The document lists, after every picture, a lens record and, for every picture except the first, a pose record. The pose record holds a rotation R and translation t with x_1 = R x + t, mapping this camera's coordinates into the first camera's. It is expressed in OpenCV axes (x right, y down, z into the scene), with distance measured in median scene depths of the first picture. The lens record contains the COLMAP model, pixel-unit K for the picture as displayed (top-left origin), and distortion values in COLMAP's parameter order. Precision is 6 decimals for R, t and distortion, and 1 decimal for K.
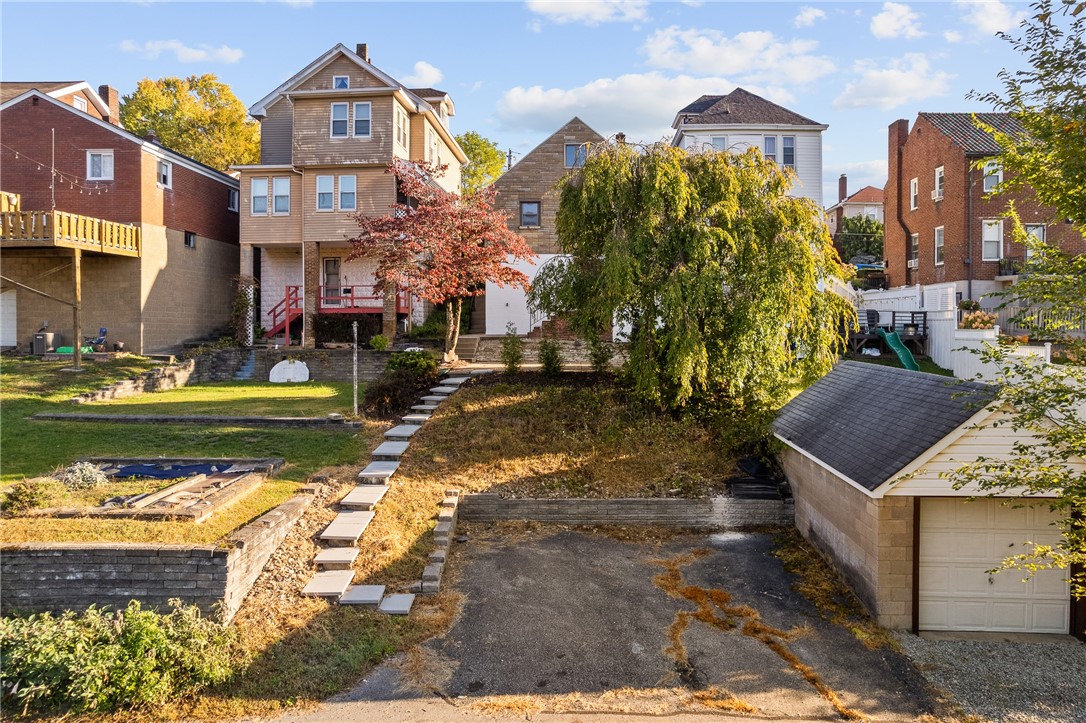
lens RADIAL K [[693.6, 0, 543.7], [0, 693.6, 367.1], [0, 0, 1]] dist [-0.072436, 0.067167]
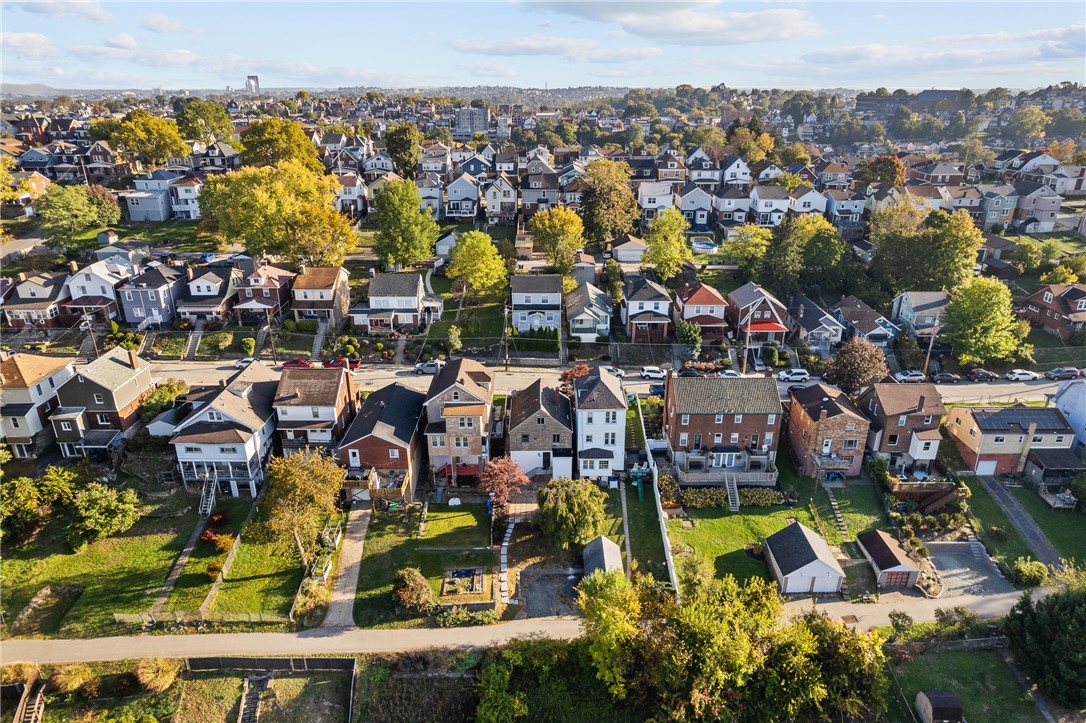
lens RADIAL K [[693.6, 0, 543.7], [0, 693.6, 367.1], [0, 0, 1]] dist [-0.072436, 0.067167]
pose [[0.998521, -0.031491, 0.044312, -0.074290], [0.015030, 0.943277, 0.331665, -1.787316], [-0.052243, -0.330509, 0.942356, -2.026103]]
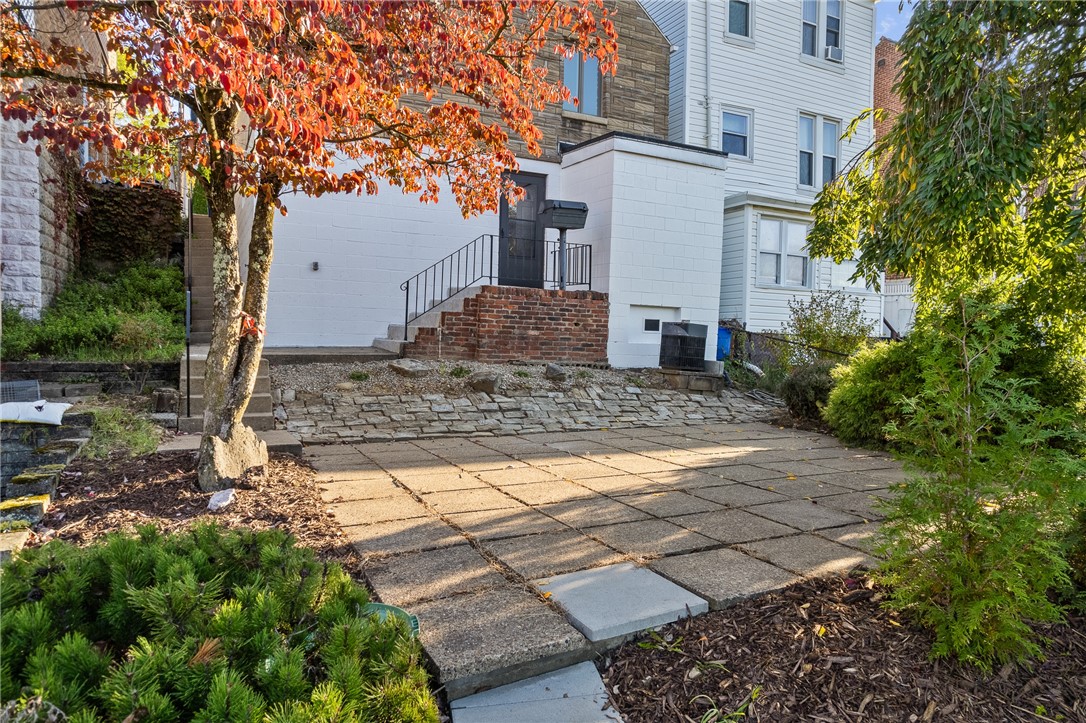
lens RADIAL K [[697.5, 0, 539.5], [0, 697.5, 375.2], [0, 0, 1]] dist [-0.061295, 0.030276]
pose [[0.871917, -0.015035, 0.489423, -0.157585], [0.012688, 0.999887, 0.008113, -0.040186], [-0.489489, -0.000865, 0.872009, 0.749348]]
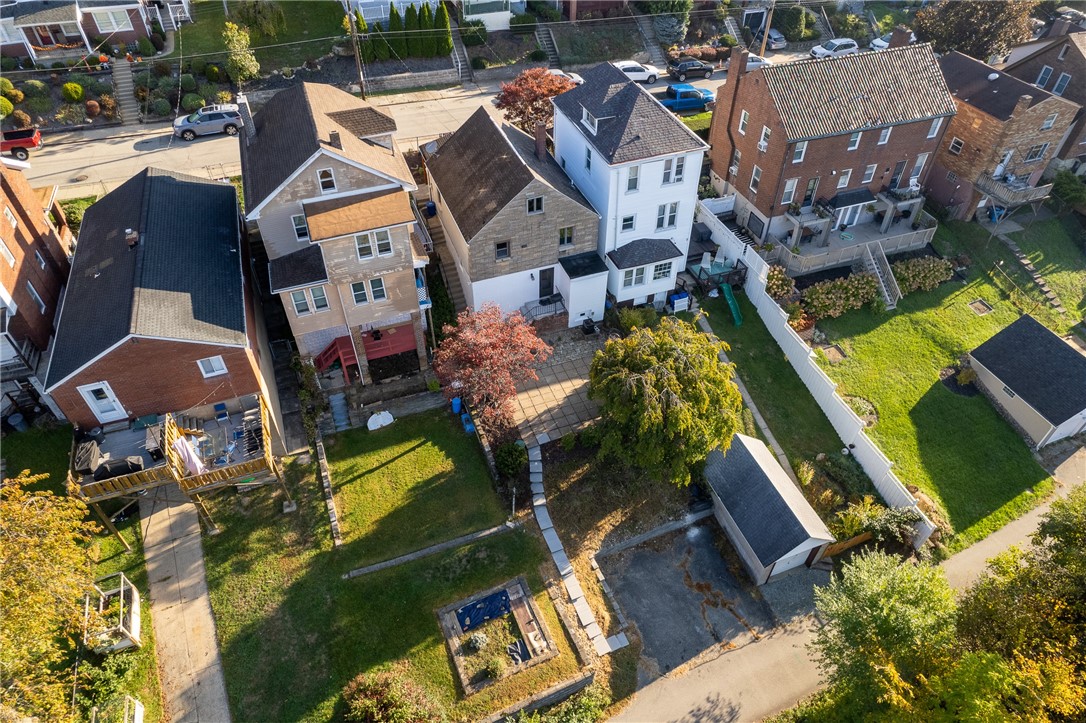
lens RADIAL K [[693.6, 0, 543.7], [0, 693.6, 367.1], [0, 0, 1]] dist [-0.072436, 0.067167]
pose [[0.919229, -0.279304, 0.277501, -0.450708], [0.026780, 0.747536, 0.663681, -1.114195], [-0.392811, -0.602644, 0.694637, -0.096668]]
